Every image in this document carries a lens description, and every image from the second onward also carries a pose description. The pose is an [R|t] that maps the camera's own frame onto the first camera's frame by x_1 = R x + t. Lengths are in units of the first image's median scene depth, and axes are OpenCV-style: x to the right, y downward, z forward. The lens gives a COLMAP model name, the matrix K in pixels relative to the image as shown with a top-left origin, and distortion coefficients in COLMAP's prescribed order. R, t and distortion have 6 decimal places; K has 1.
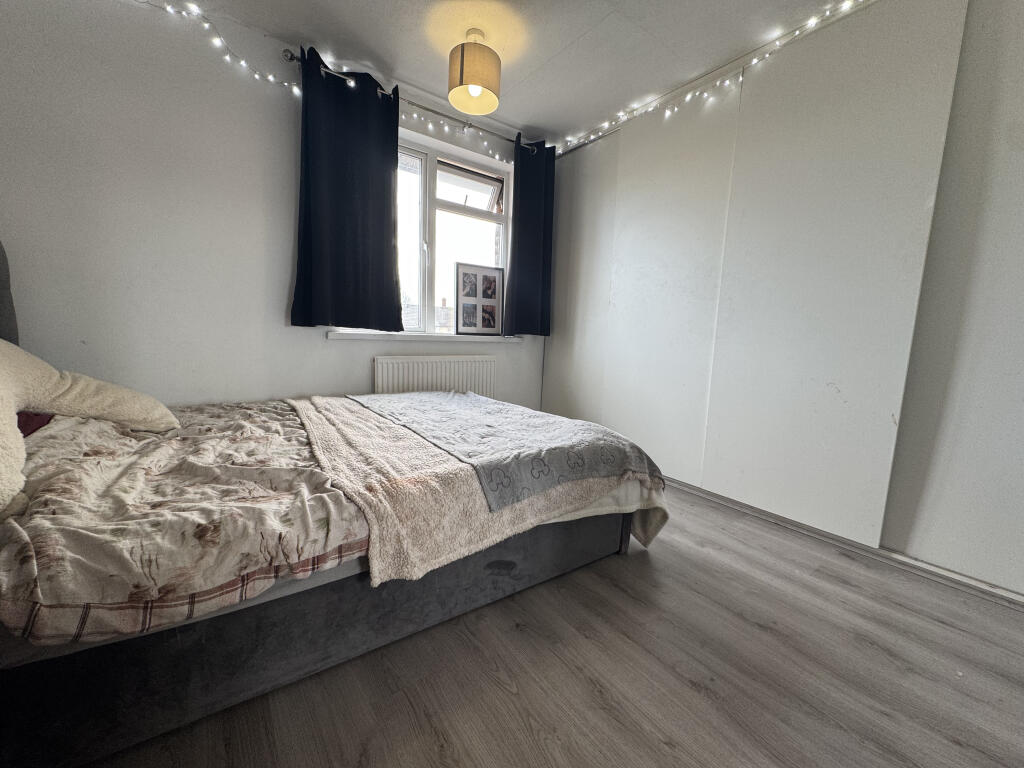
lens RADIAL K [[407.3, 0, 511.8], [0, 407.3, 385.5], [0, 0, 1]] dist [-0.001357, 0.000579]
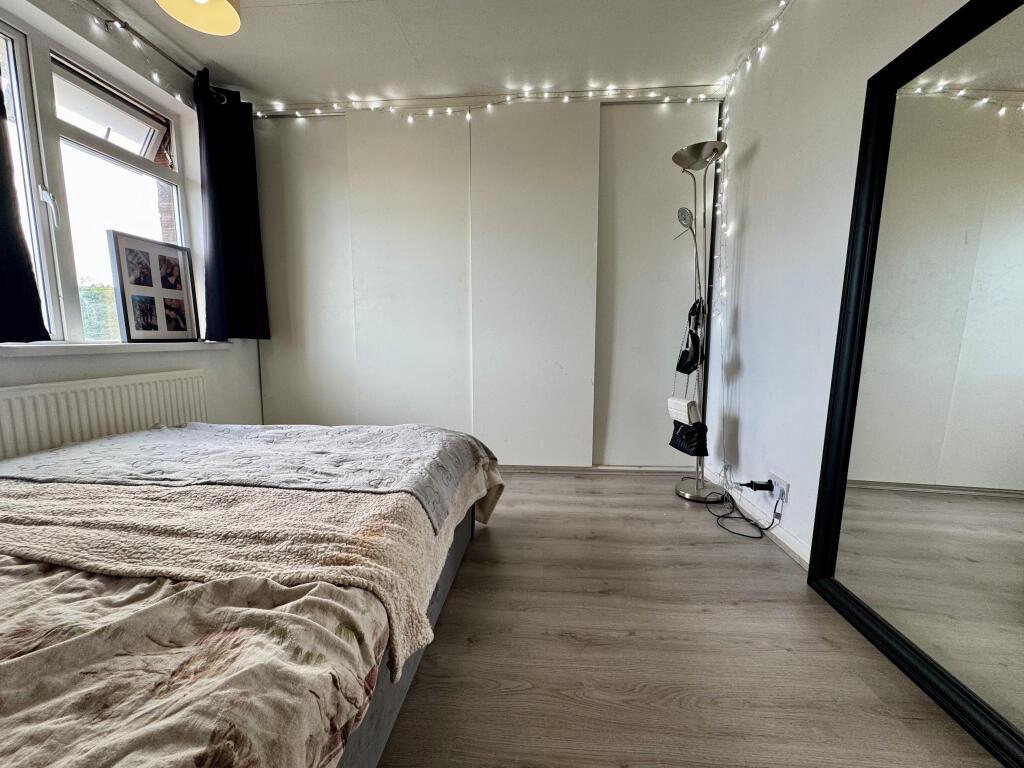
lens RADIAL K [[407.3, 0, 514.2], [0, 407.3, 387.8], [0, 0, 1]] dist [-0.001357, 0.000579]
pose [[0.646170, -0.132234, 0.751651, -0.321941], [0.126048, 0.989841, 0.065779, -0.025650], [-0.752713, 0.052240, 0.656273, 0.153712]]
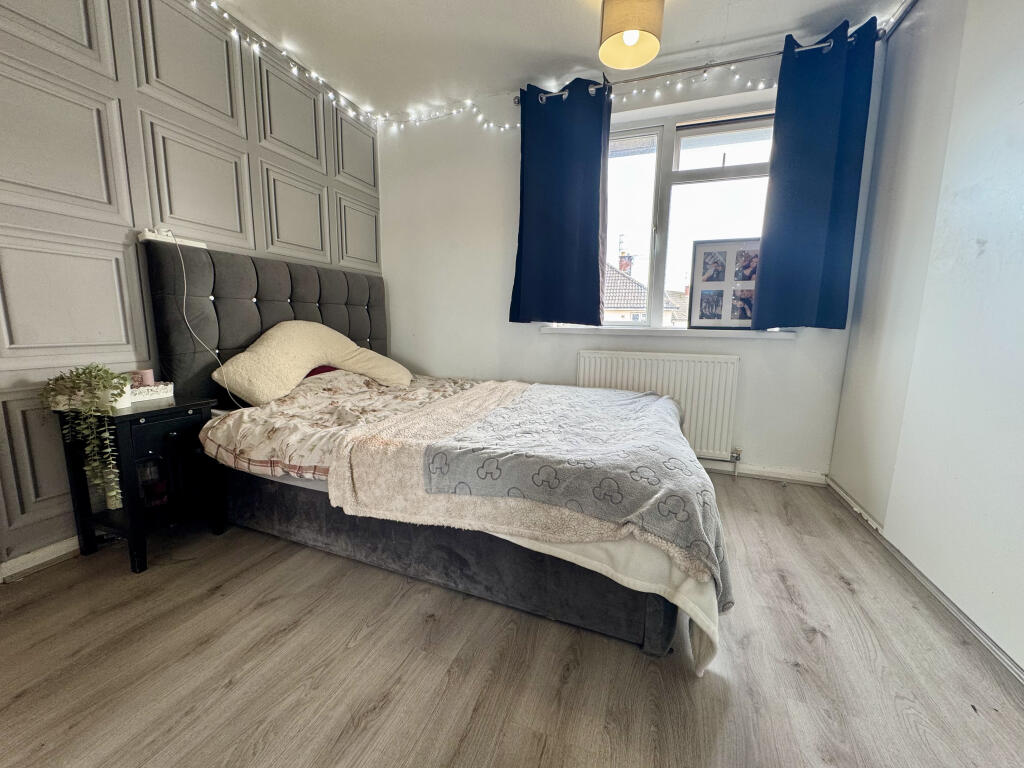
lens RADIAL K [[407.3, 0, 511.8], [0, 407.3, 385.1], [0, 0, 1]] dist [-0.001357, 0.000579]
pose [[0.547046, 0.095033, -0.831691, 0.505224], [-0.105140, 0.993467, 0.044363, -0.013433], [0.830474, 0.063175, 0.553464, 0.337693]]
